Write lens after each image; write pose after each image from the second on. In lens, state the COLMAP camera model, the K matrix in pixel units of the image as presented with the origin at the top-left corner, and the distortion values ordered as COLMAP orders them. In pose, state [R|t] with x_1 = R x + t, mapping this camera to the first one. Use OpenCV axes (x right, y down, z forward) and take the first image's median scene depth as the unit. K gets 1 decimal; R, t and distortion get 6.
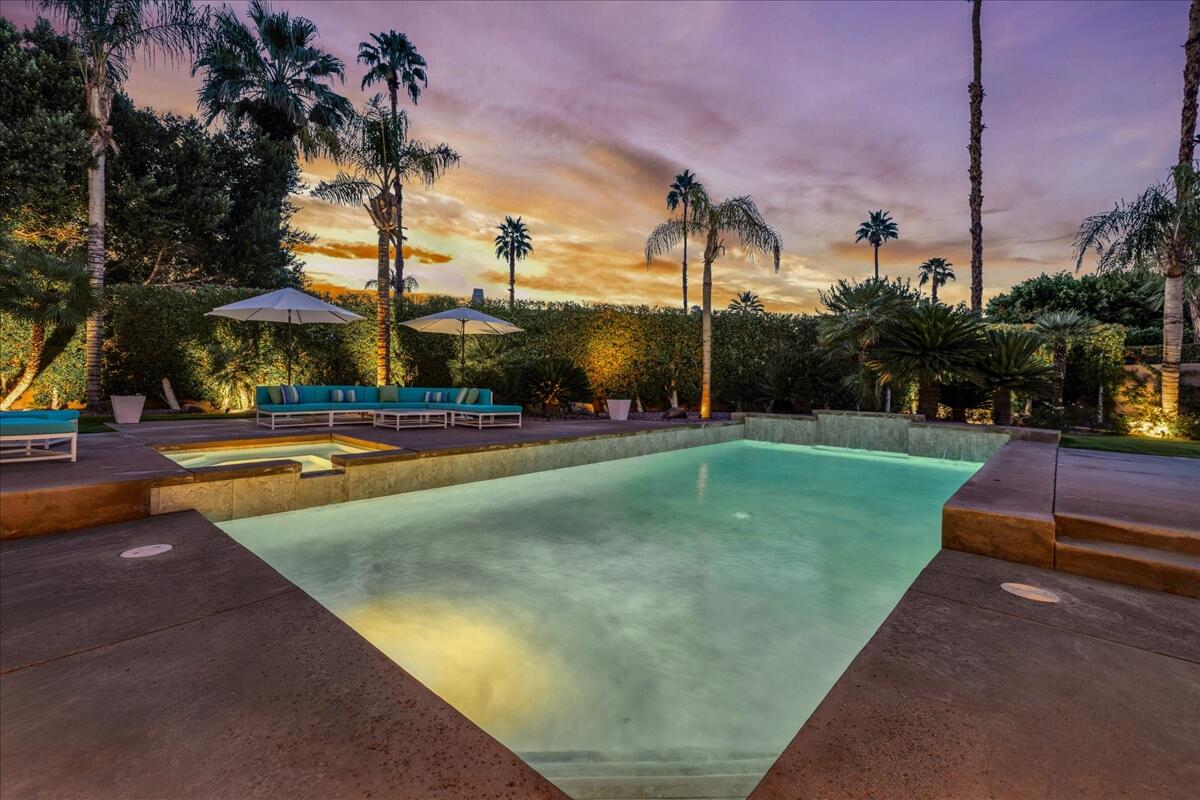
lens RADIAL K [[572.4, 0, 618.5], [0, 572.4, 392.4], [0, 0, 1]] dist [-0.000237, -0.000105]
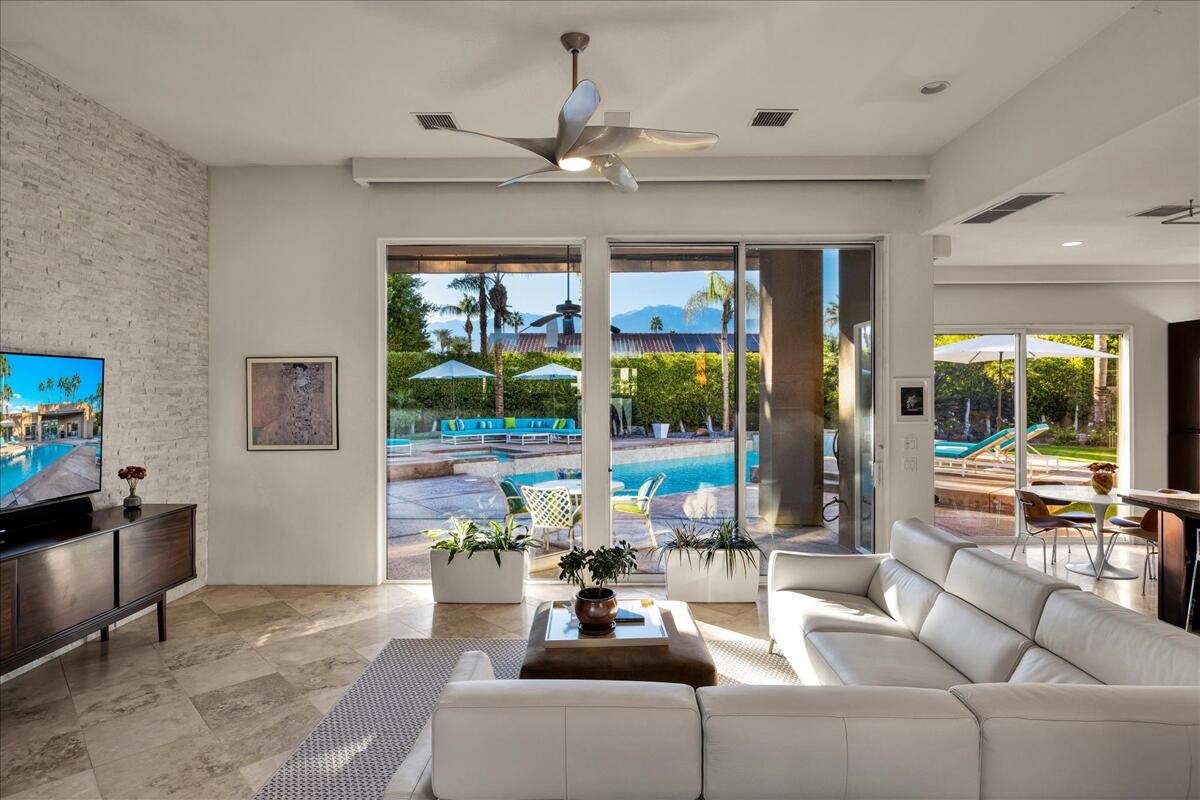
lens RADIAL K [[621.8, 0, 600.0], [0, 621.8, 400.0], [0, 0, 1]] dist [-0.001838, -0.000846]
pose [[0.990941, -0.024868, -0.131975, 0.073229], [0.022676, 0.999579, -0.018091, -0.024115], [0.132369, 0.014934, 0.991088, -0.673165]]
